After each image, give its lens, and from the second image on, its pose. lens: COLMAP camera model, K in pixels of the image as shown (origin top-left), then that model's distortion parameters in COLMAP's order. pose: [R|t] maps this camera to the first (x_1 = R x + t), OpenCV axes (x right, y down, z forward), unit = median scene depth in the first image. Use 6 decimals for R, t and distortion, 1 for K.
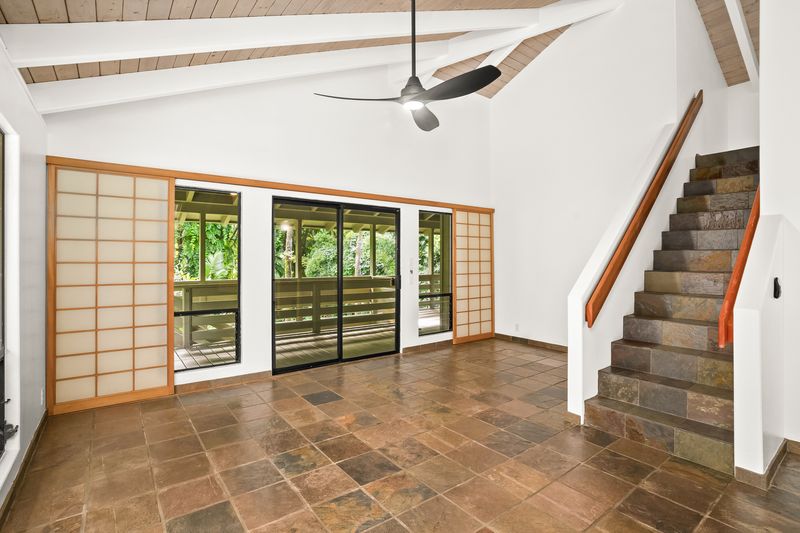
lens RADIAL K [[383.3, 0, 395.9], [0, 383.3, 260.9], [0, 0, 1]] dist [-0.025360, 0.006639]
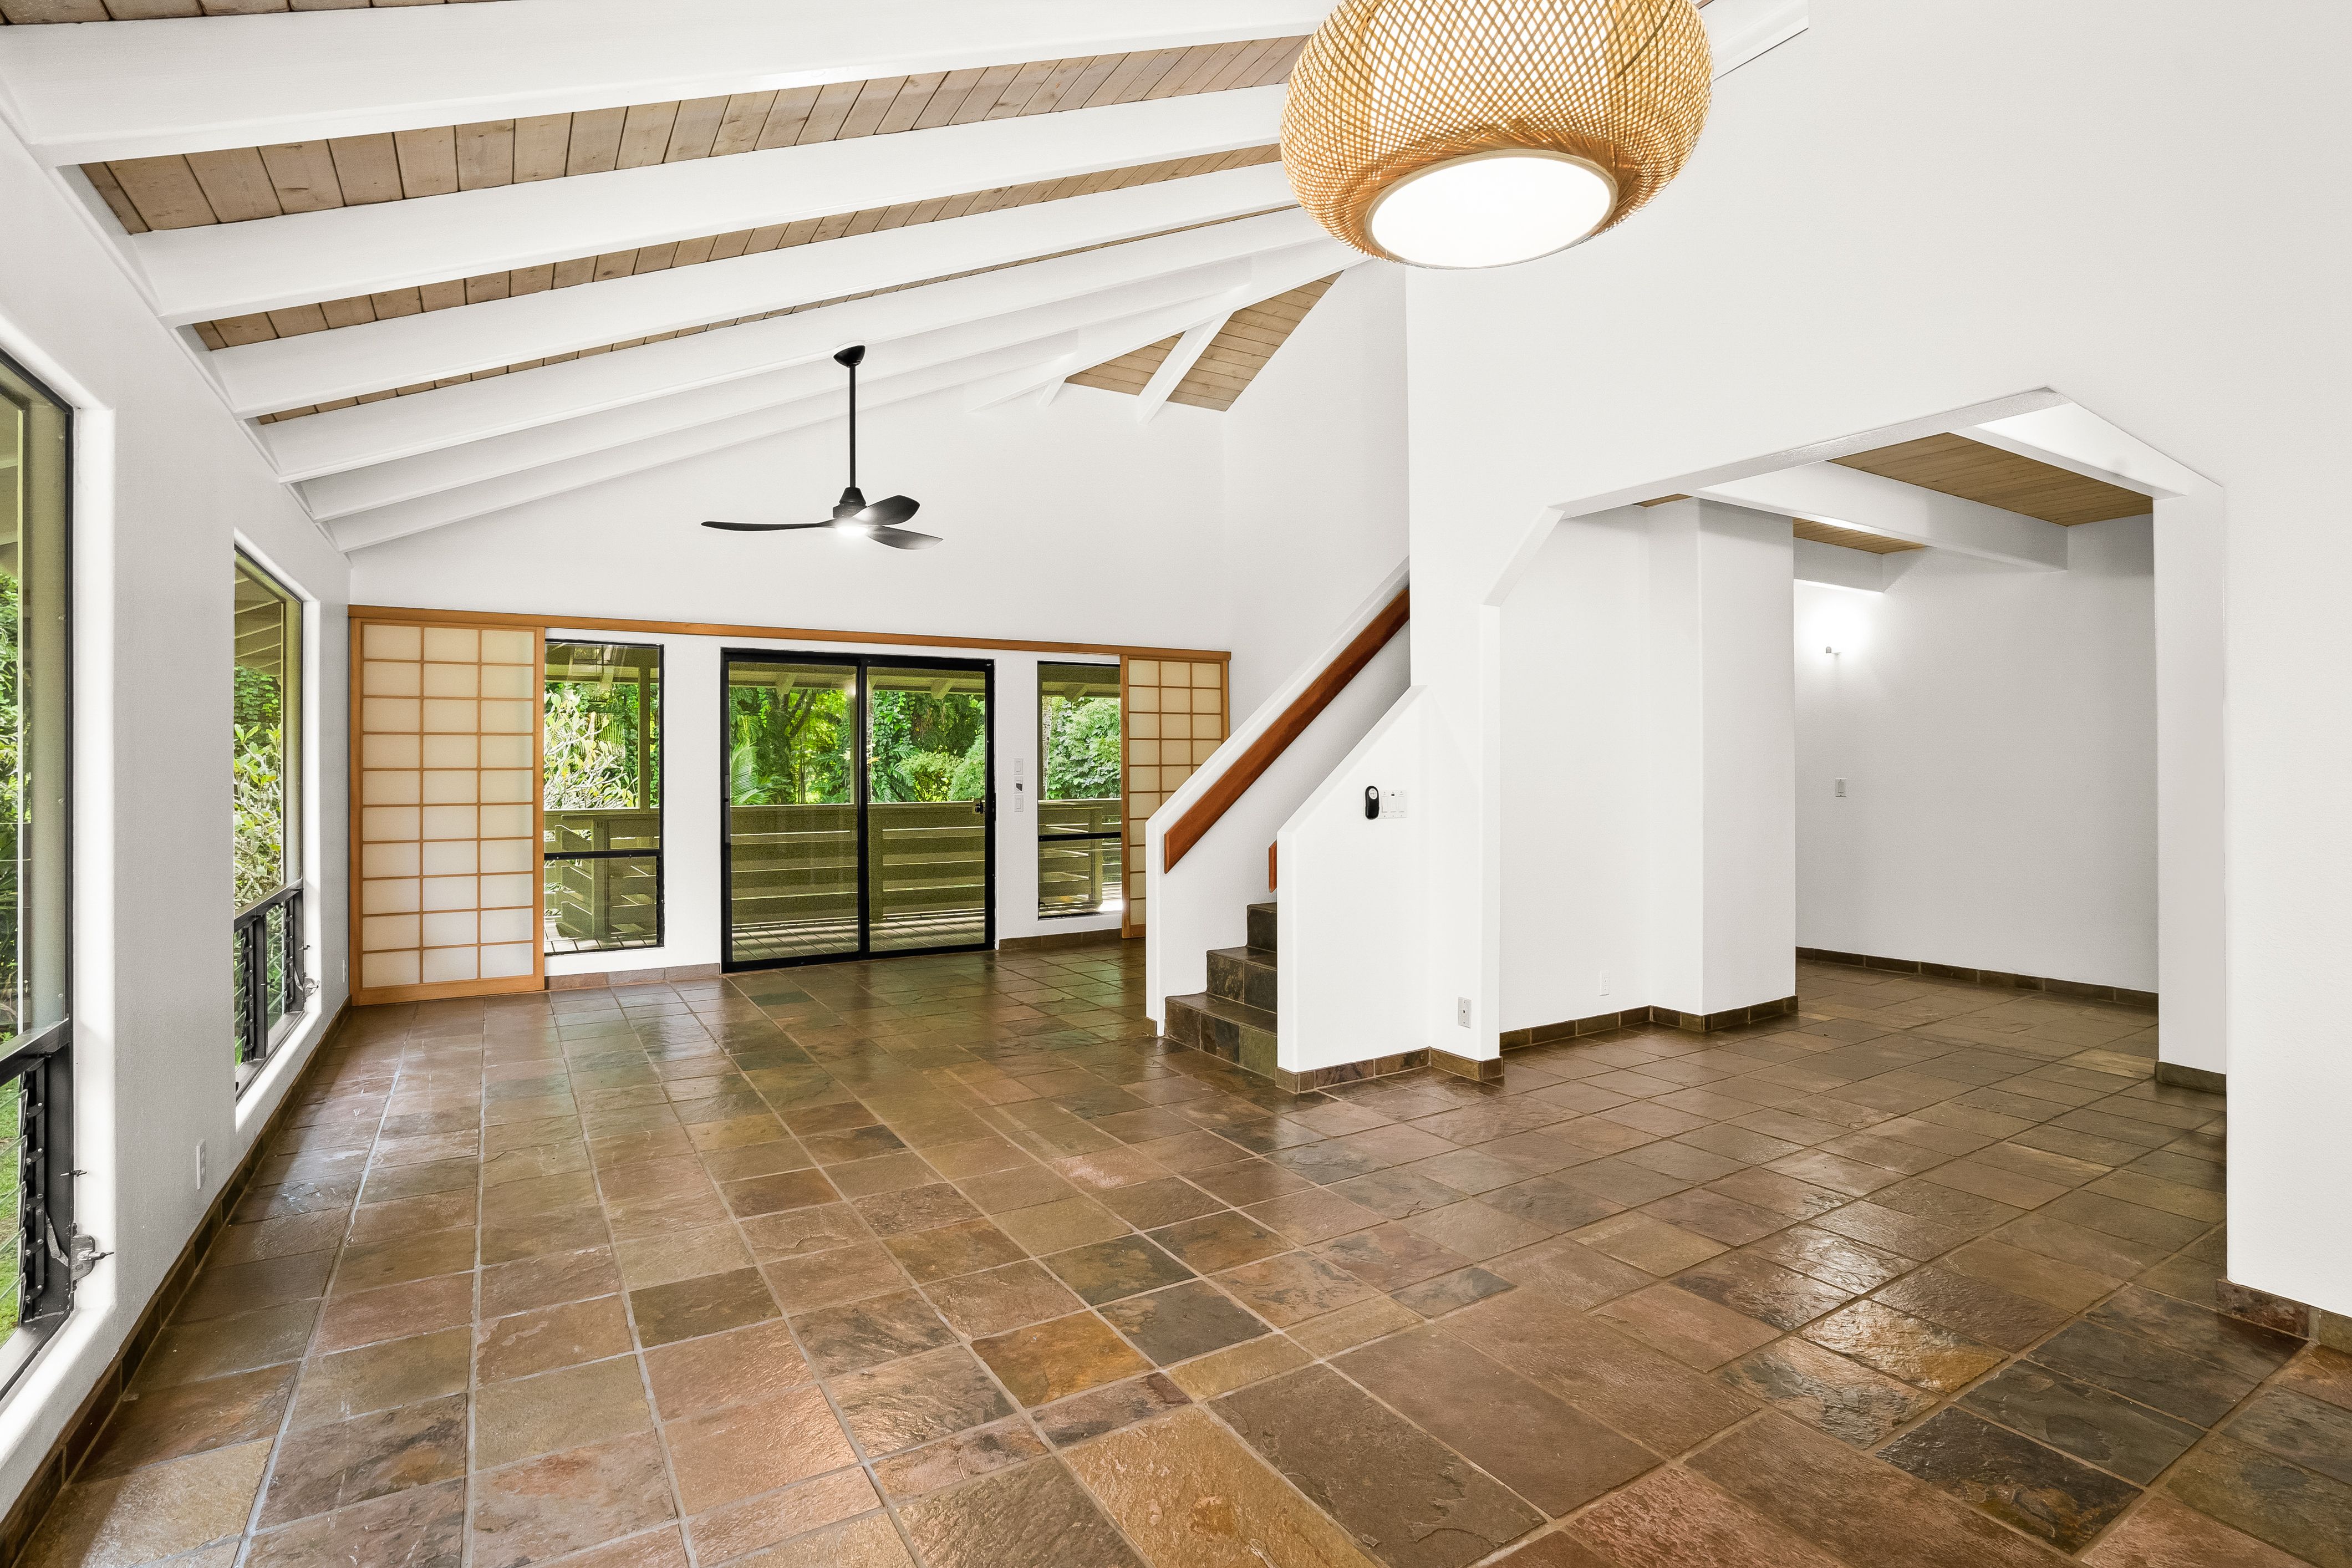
lens RADIAL K [[1126.9, 0, 1165.7], [0, 1126.9, 762.6], [0, 0, 1]] dist [-0.025360, 0.006639]
pose [[0.993920, -0.004267, -0.110024, 0.546092], [0.003863, 0.999985, -0.003883, 0.004772], [0.110039, 0.003434, 0.993921, -0.602277]]
